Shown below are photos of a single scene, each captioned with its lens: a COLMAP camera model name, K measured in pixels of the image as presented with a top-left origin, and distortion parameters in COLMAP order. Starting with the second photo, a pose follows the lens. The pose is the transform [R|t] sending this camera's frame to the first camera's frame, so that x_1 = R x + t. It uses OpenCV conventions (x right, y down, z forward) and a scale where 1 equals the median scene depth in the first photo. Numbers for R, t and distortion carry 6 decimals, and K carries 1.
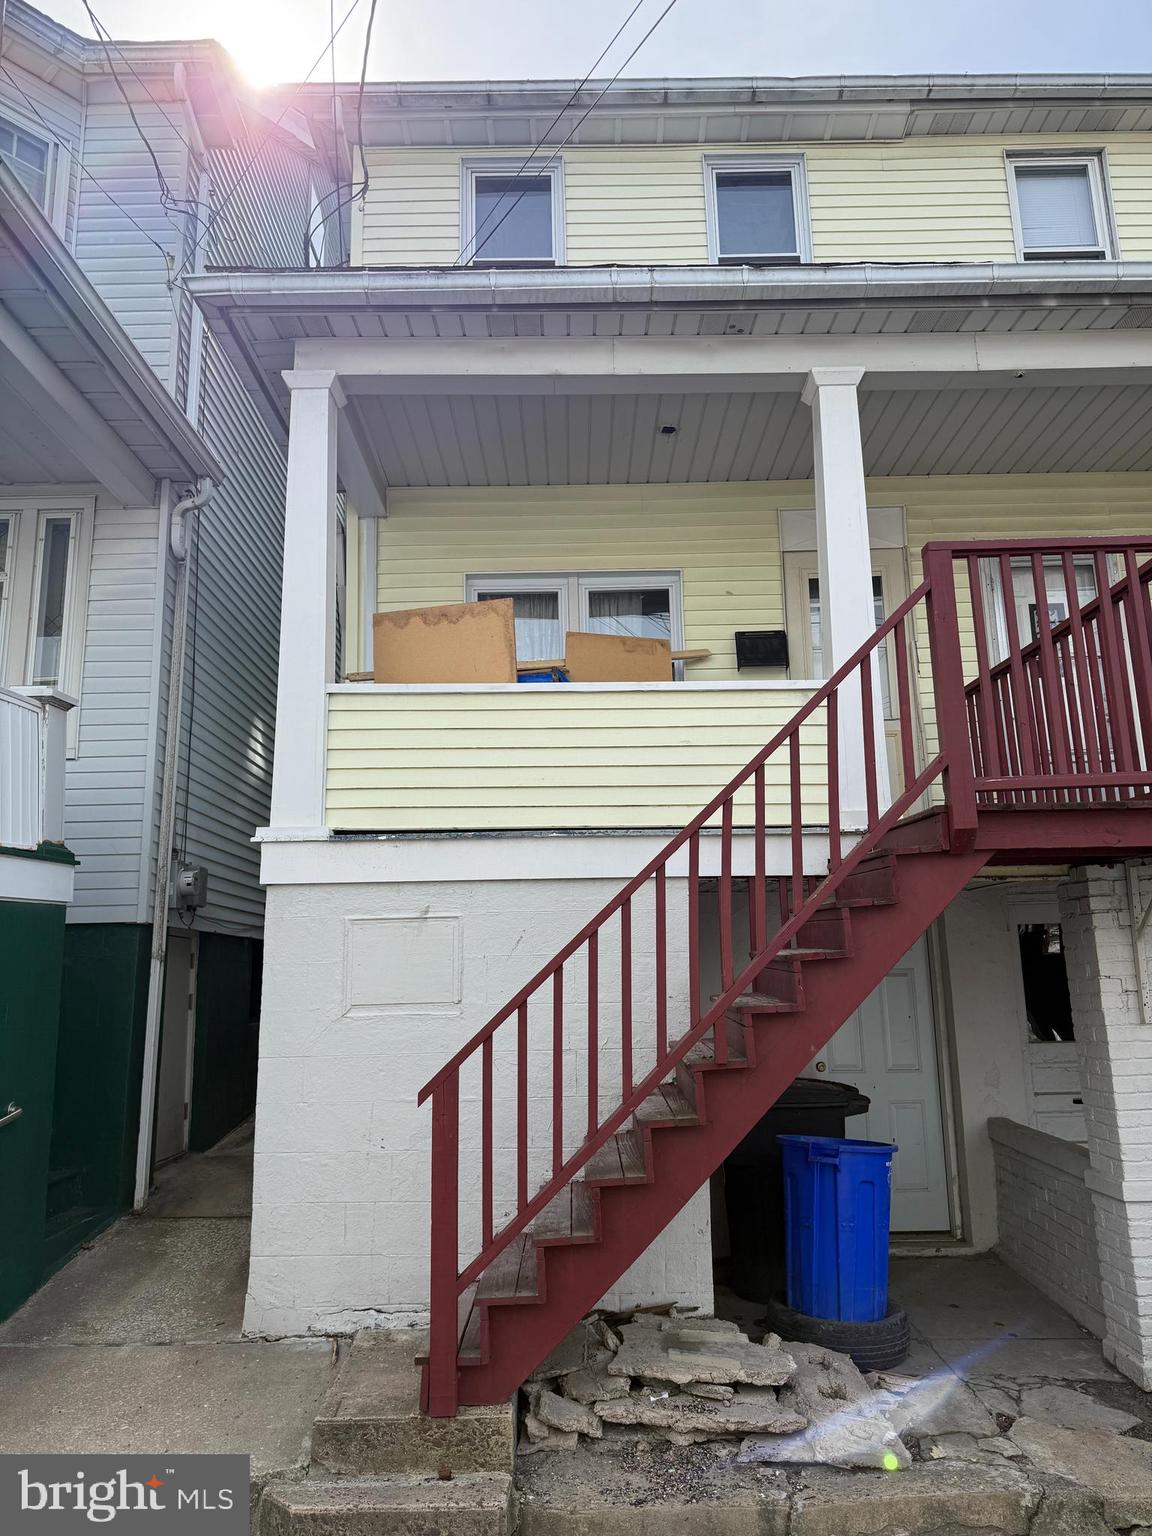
lens RADIAL K [[1044.2, 0, 576.0], [0, 1044.2, 768.0], [0, 0, 1]] dist [-0.003149, -0.000878]
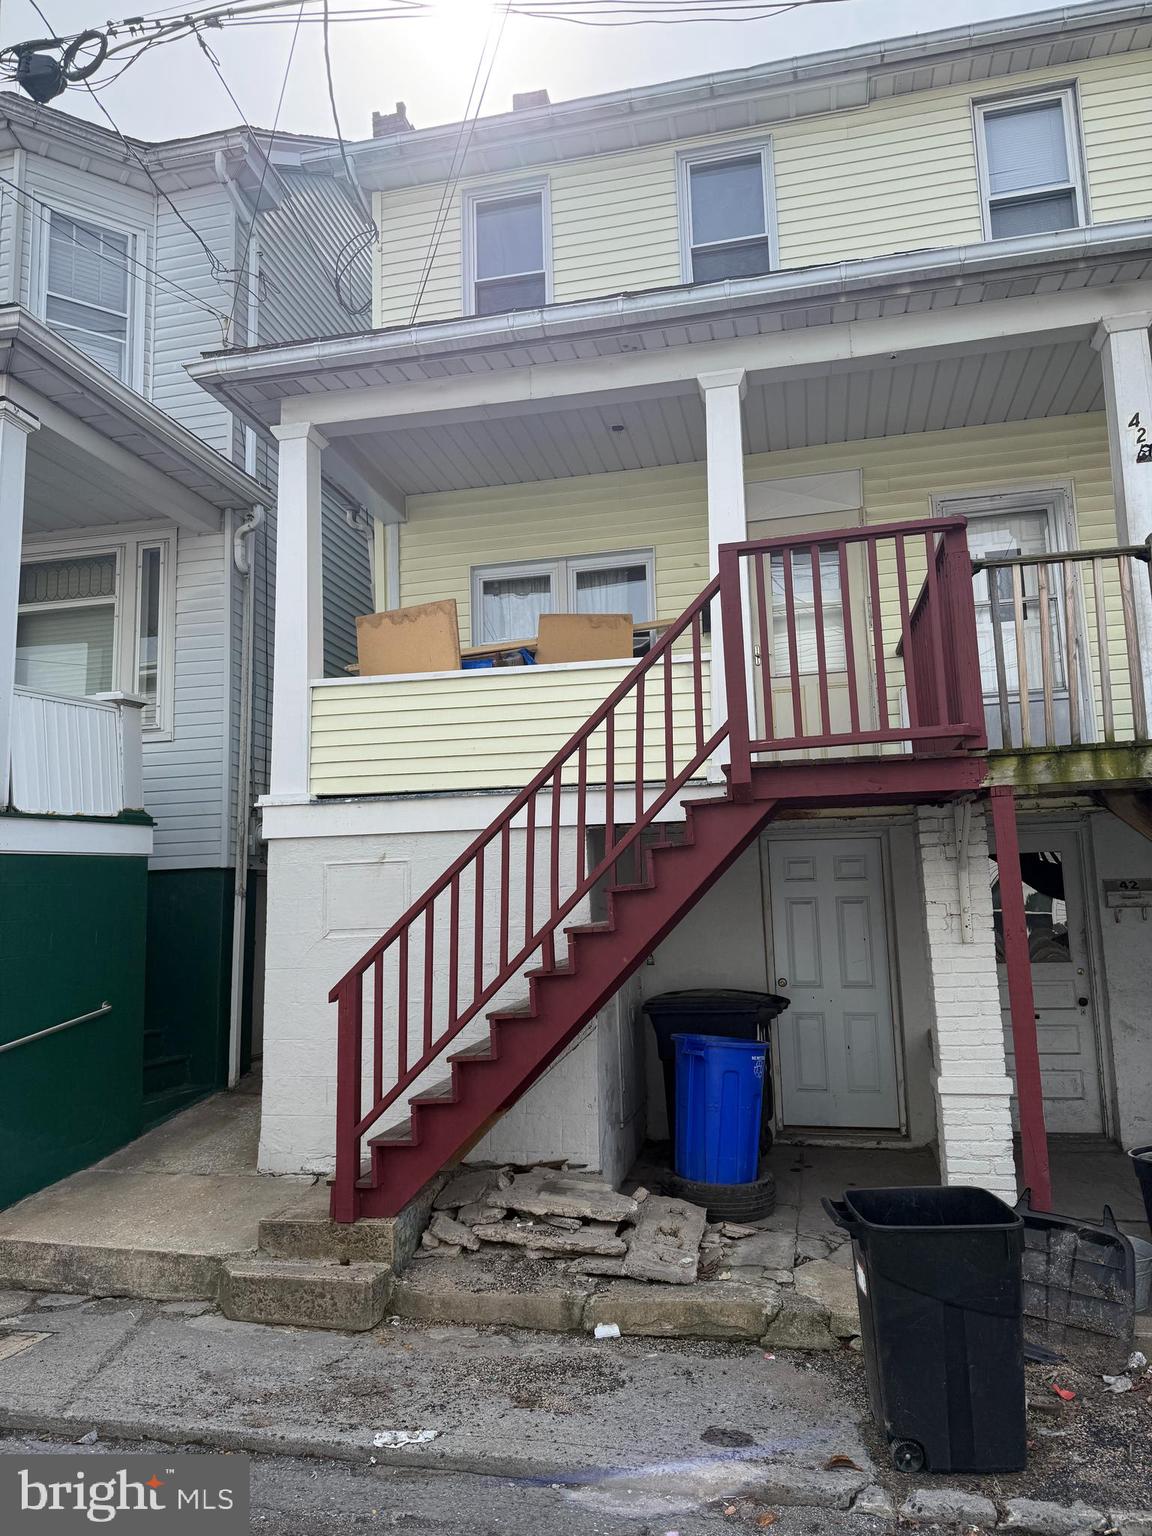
lens RADIAL K [[1032.7, 0, 576.0], [0, 1032.7, 768.0], [0, 0, 1]] dist [0.008060, -0.010267]
pose [[0.976770, -0.037465, -0.210989, 0.374317], [0.050879, 0.996989, 0.058513, -0.034022], [0.208162, -0.067889, 0.975735, -0.181416]]
